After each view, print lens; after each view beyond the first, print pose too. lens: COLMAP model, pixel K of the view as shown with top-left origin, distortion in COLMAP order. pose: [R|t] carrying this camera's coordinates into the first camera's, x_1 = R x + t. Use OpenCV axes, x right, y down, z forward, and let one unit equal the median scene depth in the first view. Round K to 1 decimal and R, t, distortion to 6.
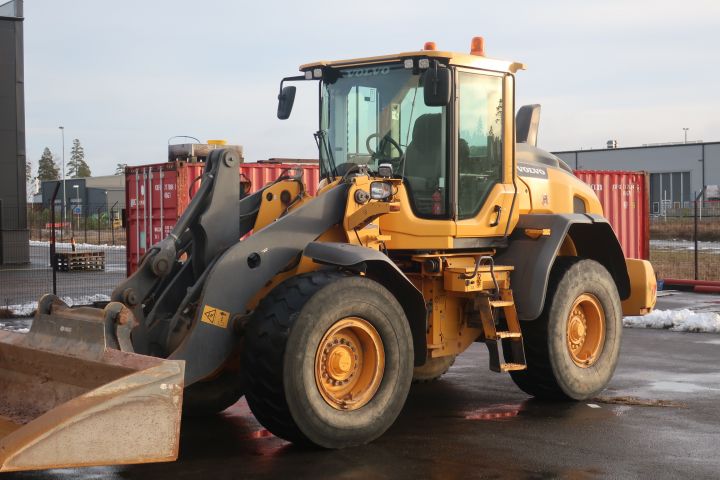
lens RADIAL K [[1158.2, 0, 360.0], [0, 1158.2, 240.0], [0, 0, 1]] dist [0.001492, -0.021156]
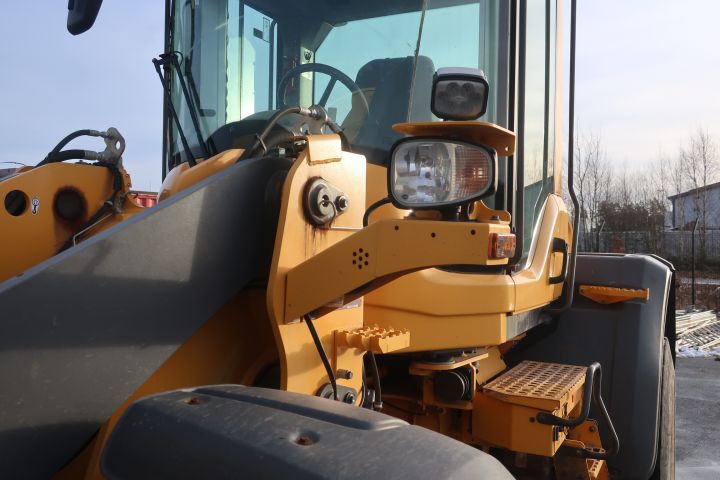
lens RADIAL K [[673.0, 0, 360.0], [0, 673.0, 240.0], [0, 0, 1]] dist [-0.007523, -0.006349]
pose [[0.964071, 0.014211, 0.265264, -0.032883], [-0.008145, 0.999680, -0.023953, -0.022564], [-0.265519, 0.020931, 0.963878, 0.781382]]
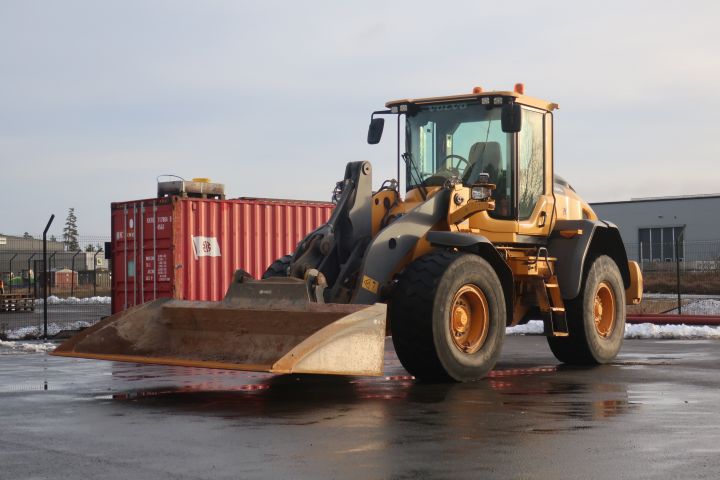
lens RADIAL K [[1189.0, 0, 360.0], [0, 1189.0, 240.0], [0, 0, 1]] dist [-0.006772, -0.033423]
pose [[0.990295, 0.003239, 0.138945, -0.279473], [0.004626, 0.998406, -0.056246, 0.079001], [-0.138906, 0.056343, 0.988702, -0.299976]]
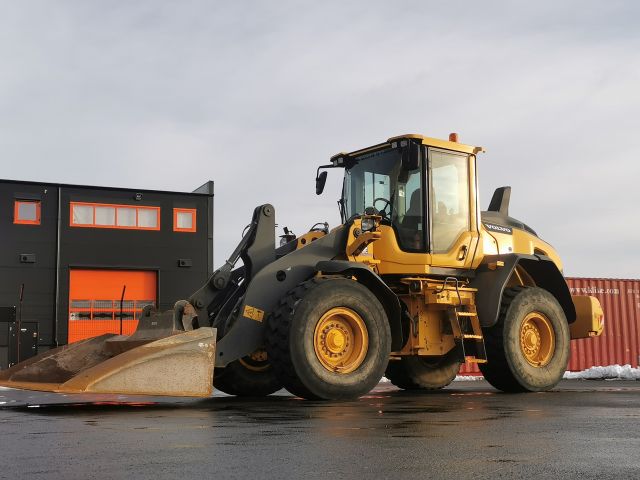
lens RADIAL K [[850.1, 0, 320.0], [0, 850.1, 240.0], [0, 0, 1]] dist [0.075716, 0.014629]
pose [[0.985222, -0.020383, -0.170064, 0.125674], [-0.004829, 0.989193, -0.146539, 0.118905], [0.171213, 0.145195, 0.974477, -0.037133]]
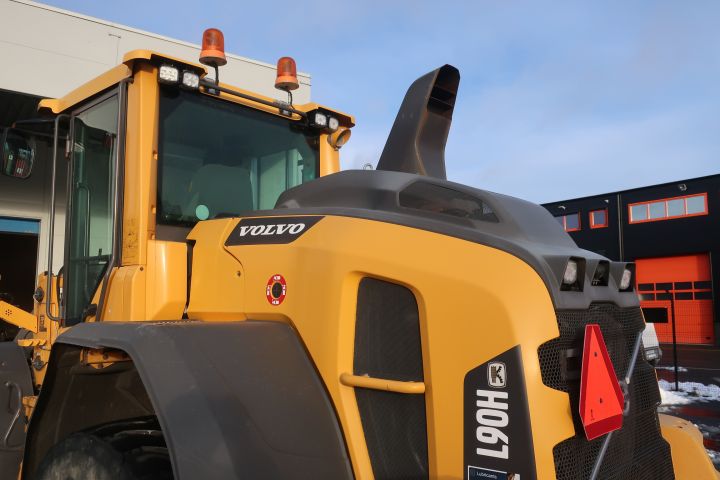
lens RADIAL K [[612.7, 0, 360.0], [0, 612.7, 240.0], [0, 0, 1]] dist [-0.027162, 0.000069]
pose [[0.005462, -0.106401, -0.994308, 0.449771], [-0.023490, 0.994035, -0.106500, -0.033844], [0.999709, 0.023938, 0.002930, 1.172340]]
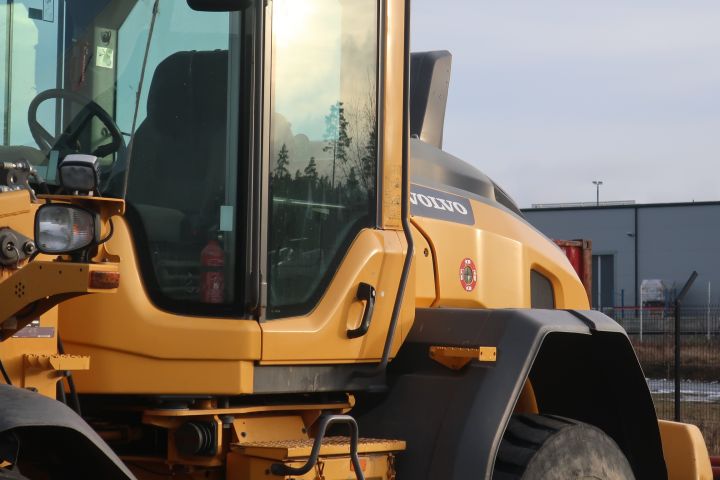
lens RADIAL K [[2058.8, 0, 360.0], [0, 2058.8, 240.0], [0, 0, 1]] dist [-0.028873, -1.099242]
pose [[0.986731, 0.022819, 0.160751, 0.005384], [-0.012642, 0.997867, -0.064047, -0.000156], [-0.161870, 0.061165, 0.984915, 0.327039]]
